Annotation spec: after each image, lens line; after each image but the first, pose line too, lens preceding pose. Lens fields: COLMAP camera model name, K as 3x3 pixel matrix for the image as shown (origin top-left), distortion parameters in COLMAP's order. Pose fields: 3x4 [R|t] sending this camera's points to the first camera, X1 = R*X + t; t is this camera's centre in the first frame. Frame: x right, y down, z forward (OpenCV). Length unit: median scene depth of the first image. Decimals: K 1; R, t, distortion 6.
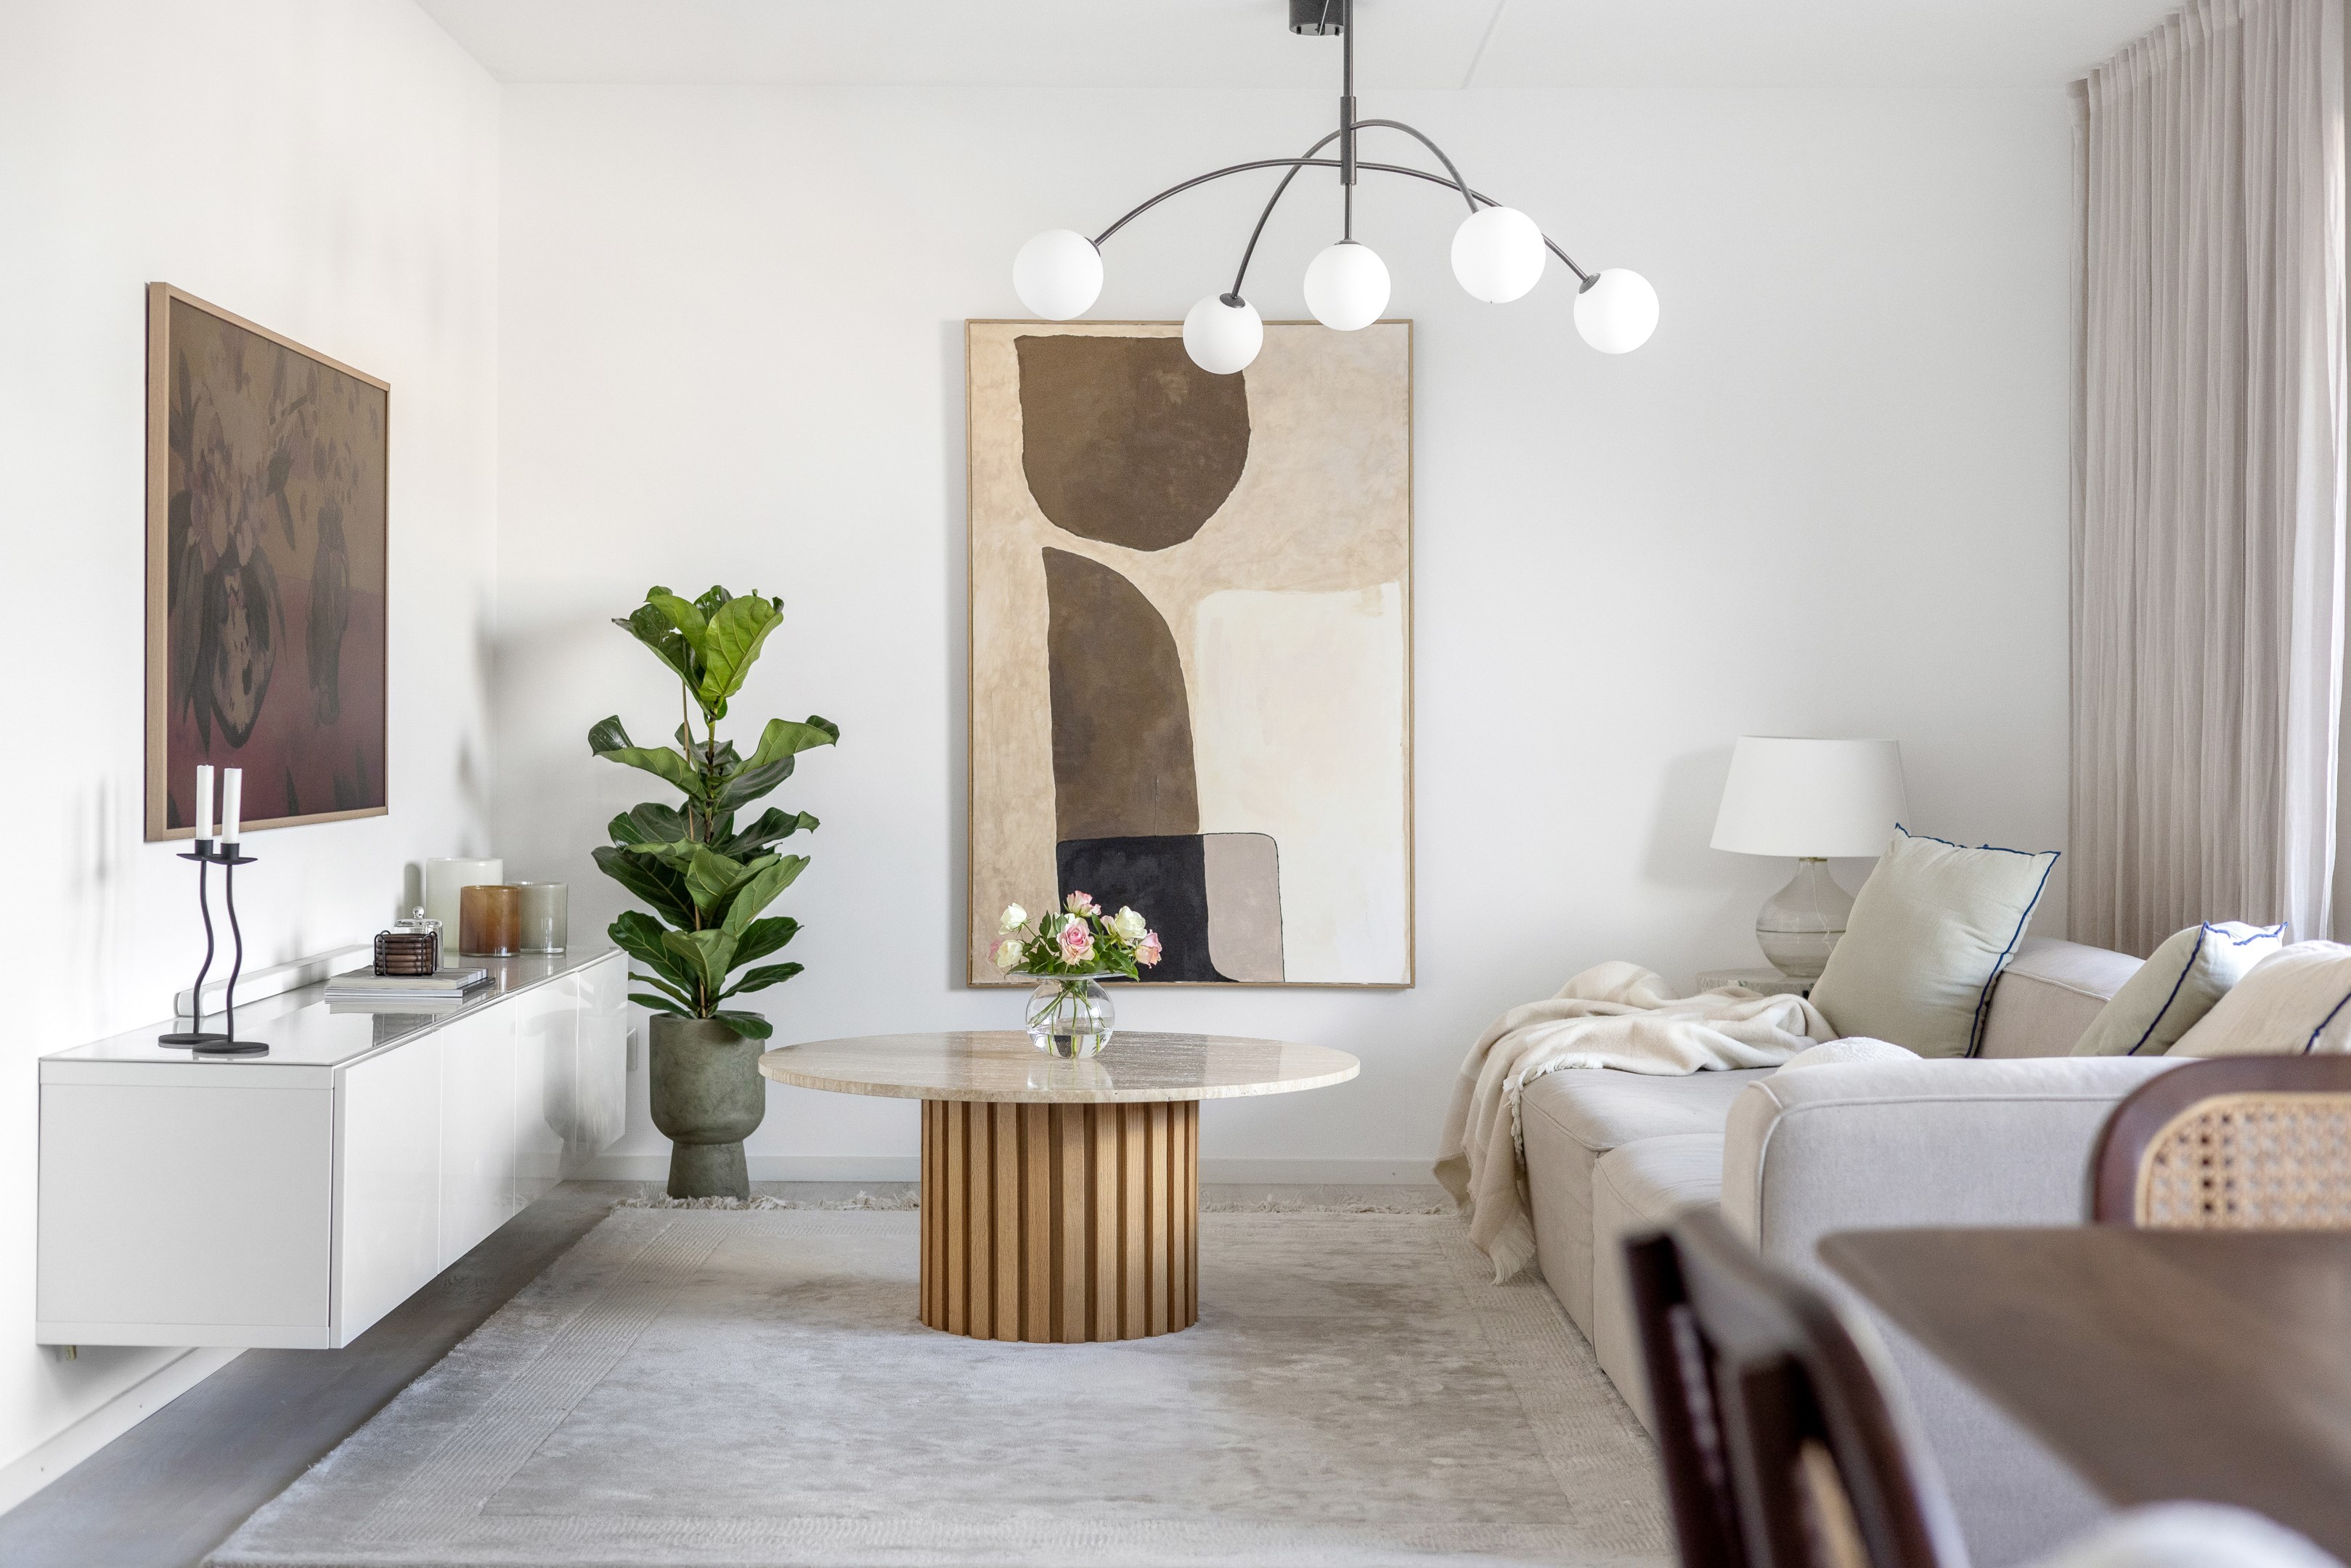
lens RADIAL K [[2869.0, 0, 1175.5], [0, 2869.0, 784.0], [0, 0, 1]] dist [0.007330, 0.036775]
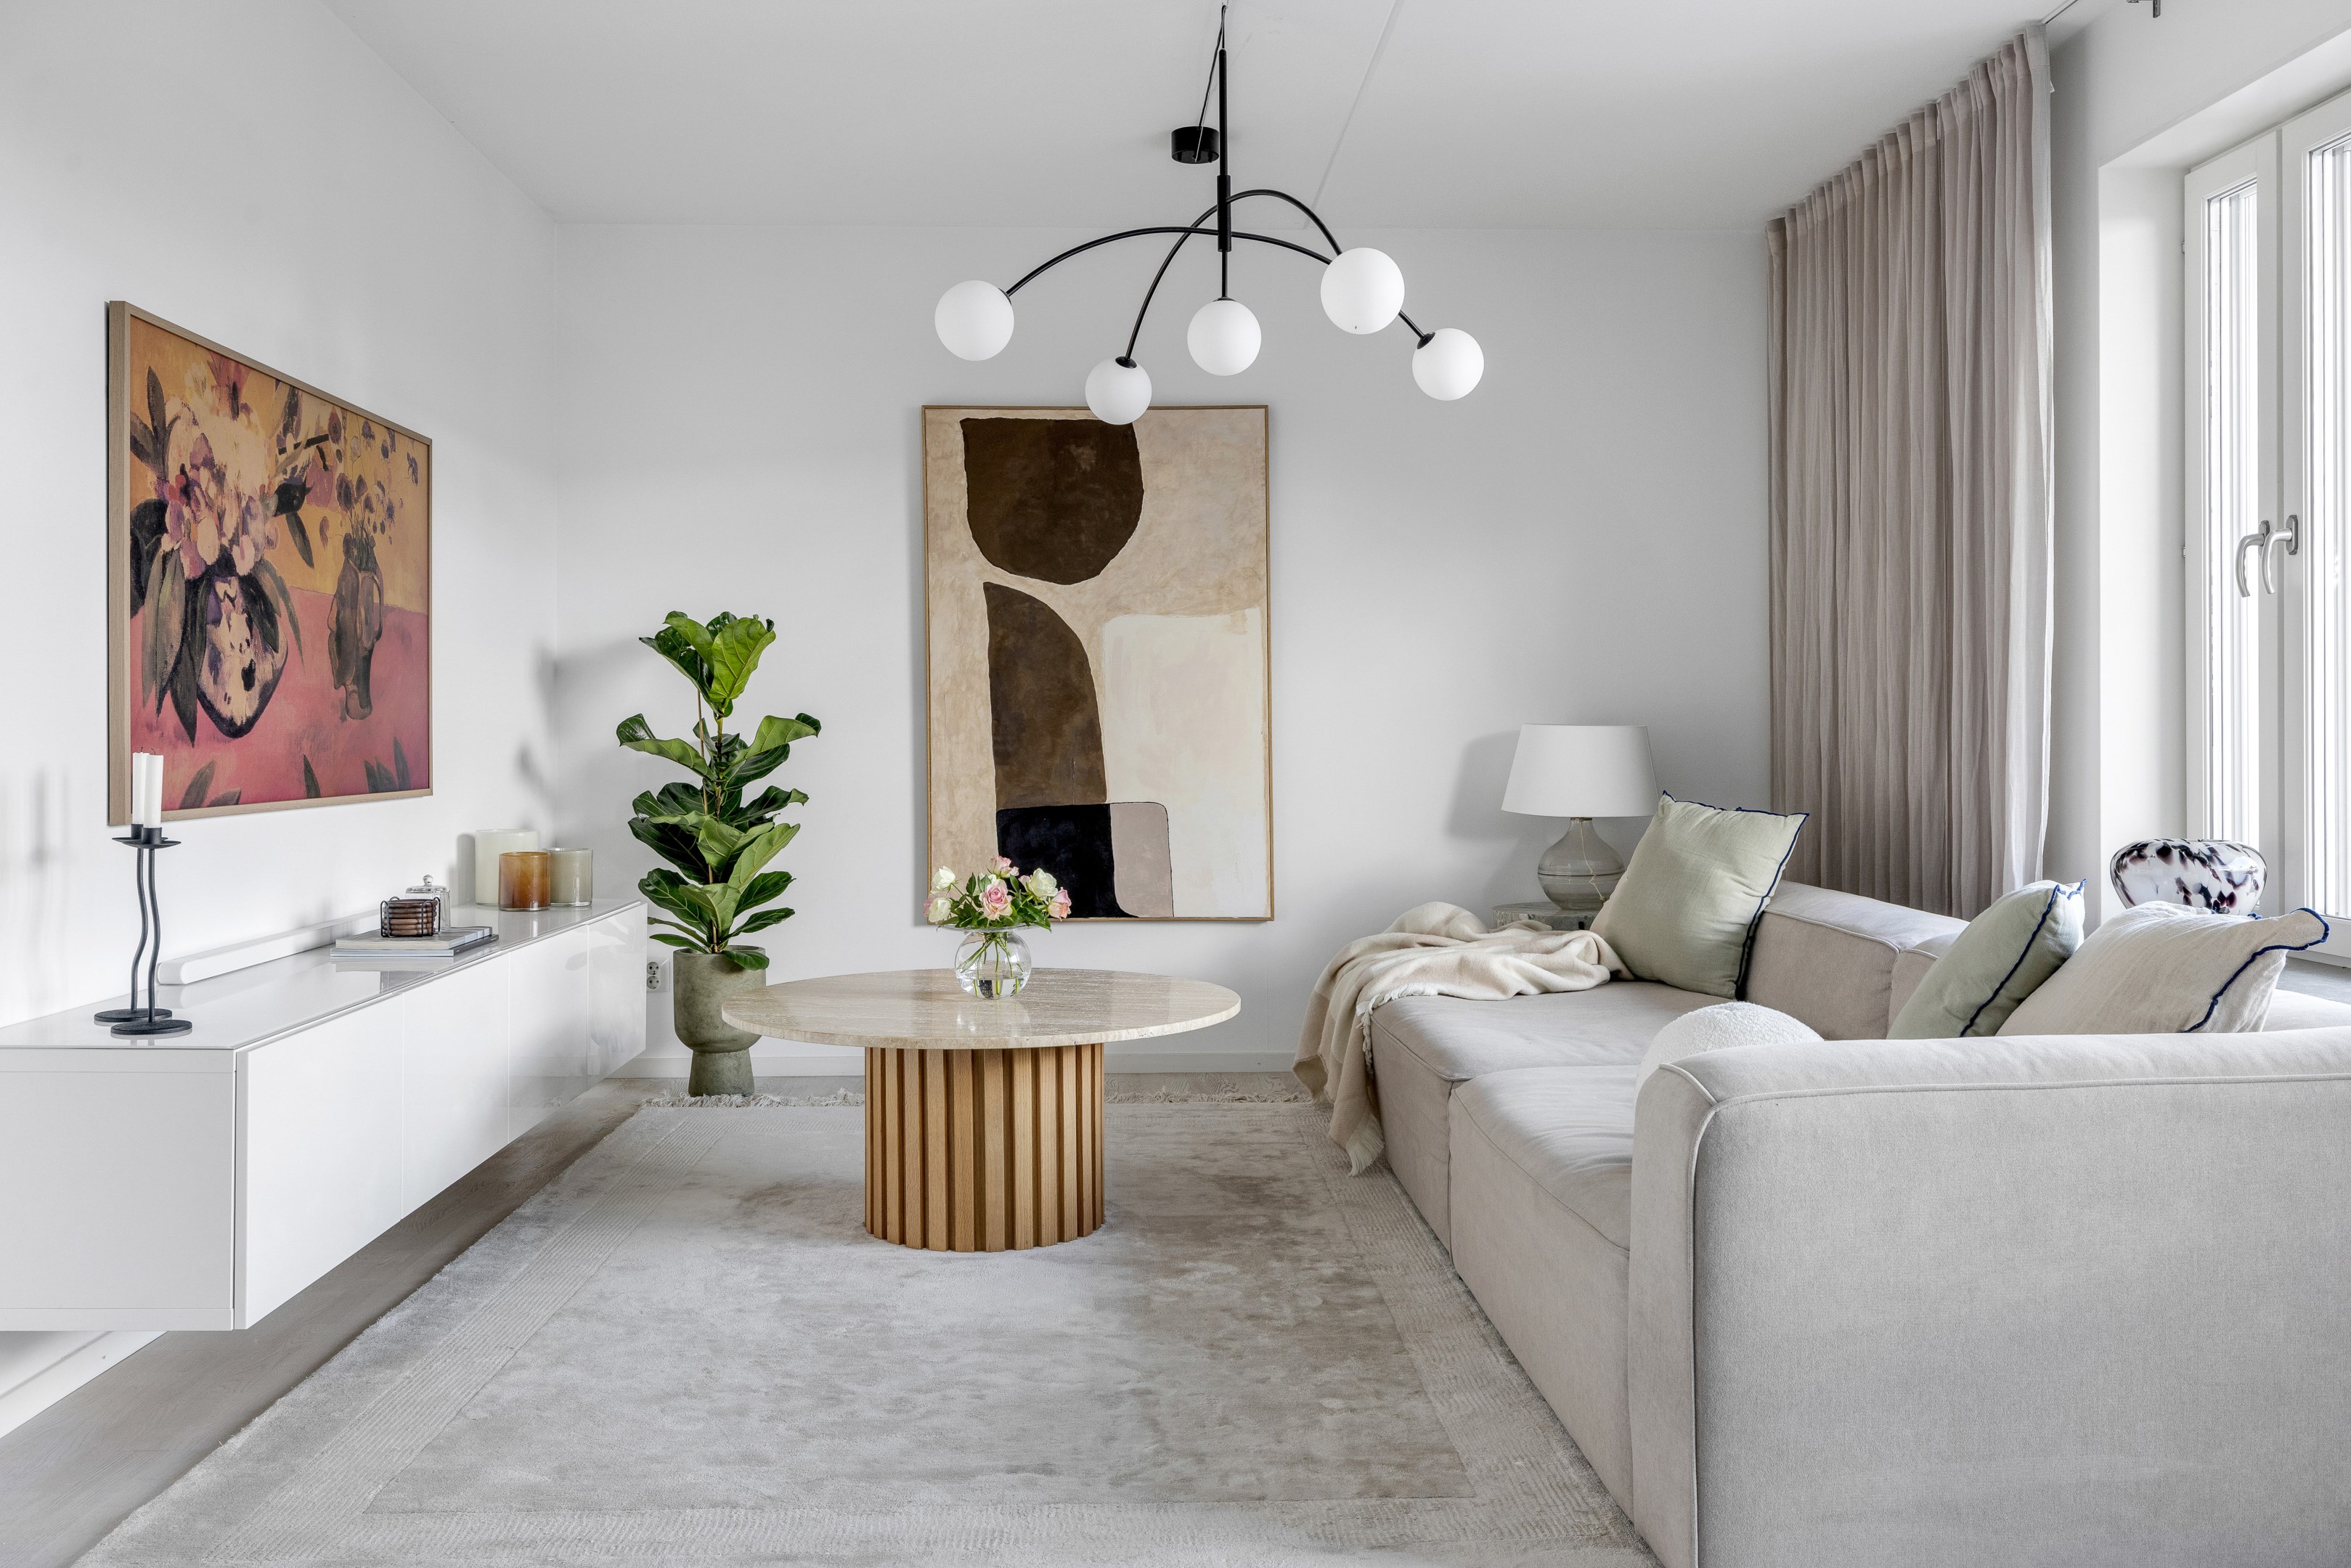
lens RADIAL K [[1798.6, 0, 1179.1], [0, 1798.6, 756.3], [0, 0, 1]] dist [0.001625, 0.000125]
pose [[0.999009, -0.008236, 0.043741, 0.006780], [0.008492, 0.999948, -0.005670, 0.001329], [-0.043692, 0.006036, 0.999027, 0.231241]]
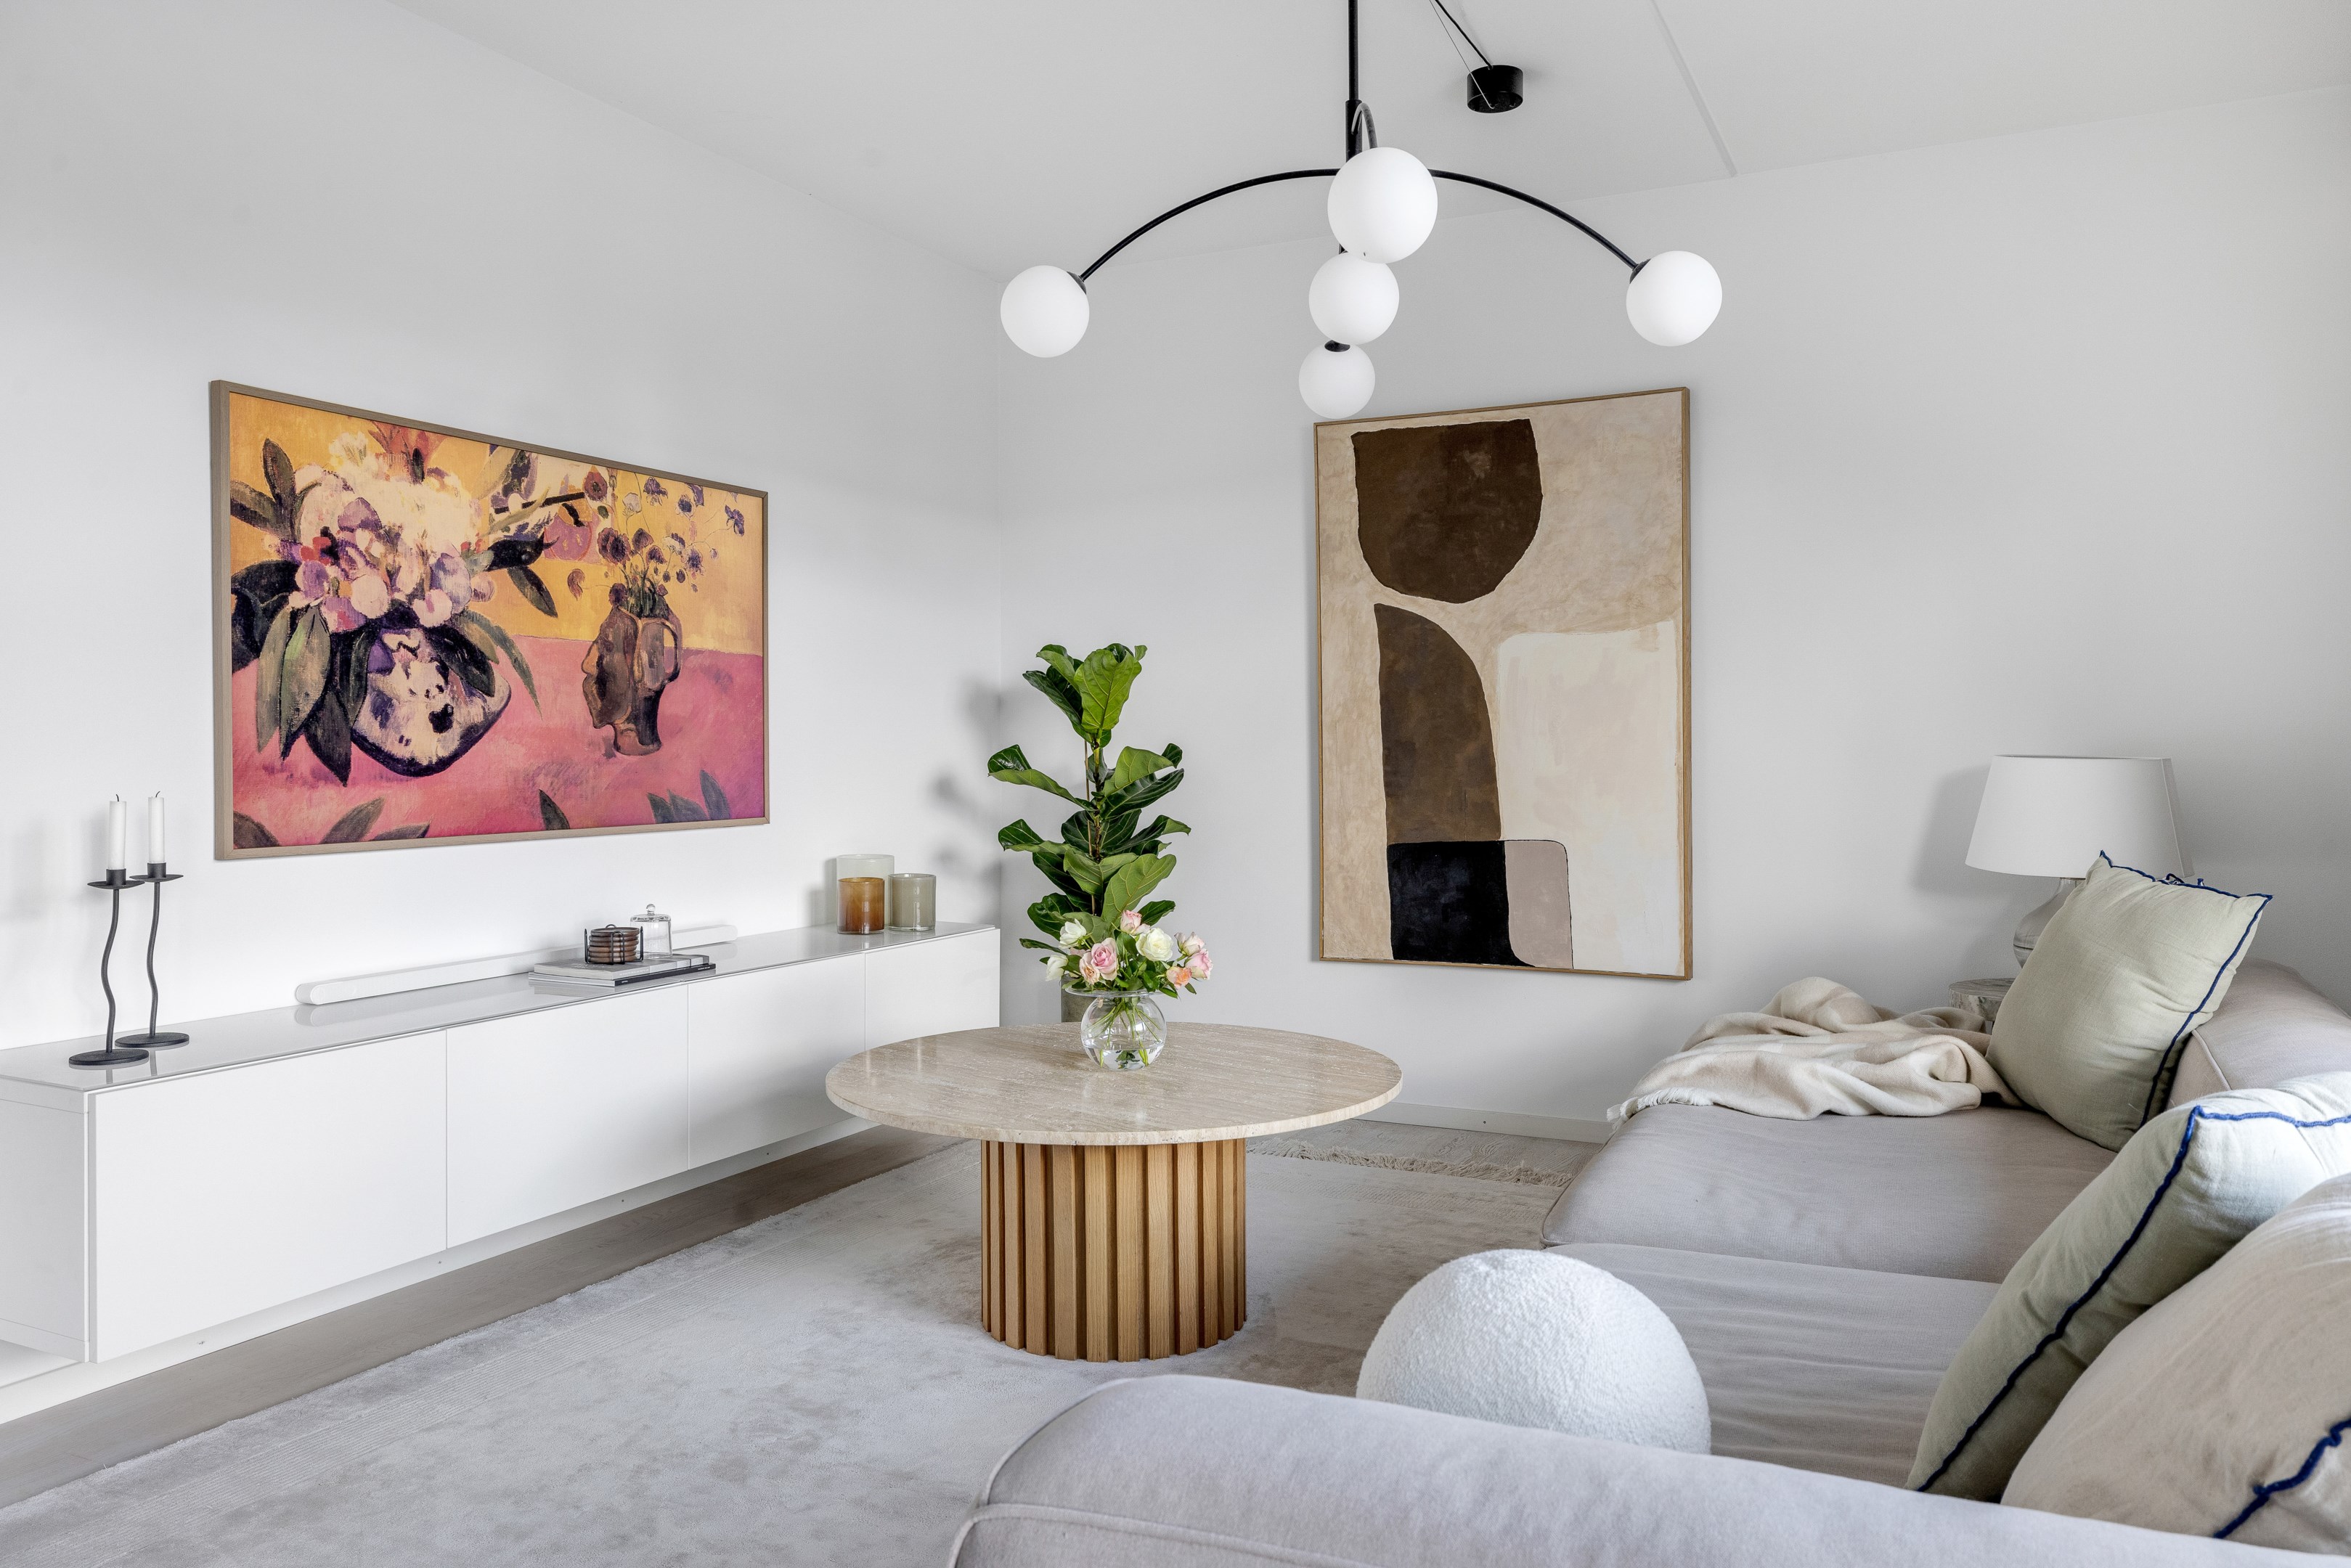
lens RADIAL K [[1621.7, 0, 1175.5], [0, 1621.7, 784.0], [0, 0, 1]] dist [0.000514, -0.001687]
pose [[0.910713, 0.001542, -0.413038, 0.198746], [-0.000509, 0.999996, 0.002613, -0.009237], [0.413040, -0.002169, 0.910710, 0.410432]]
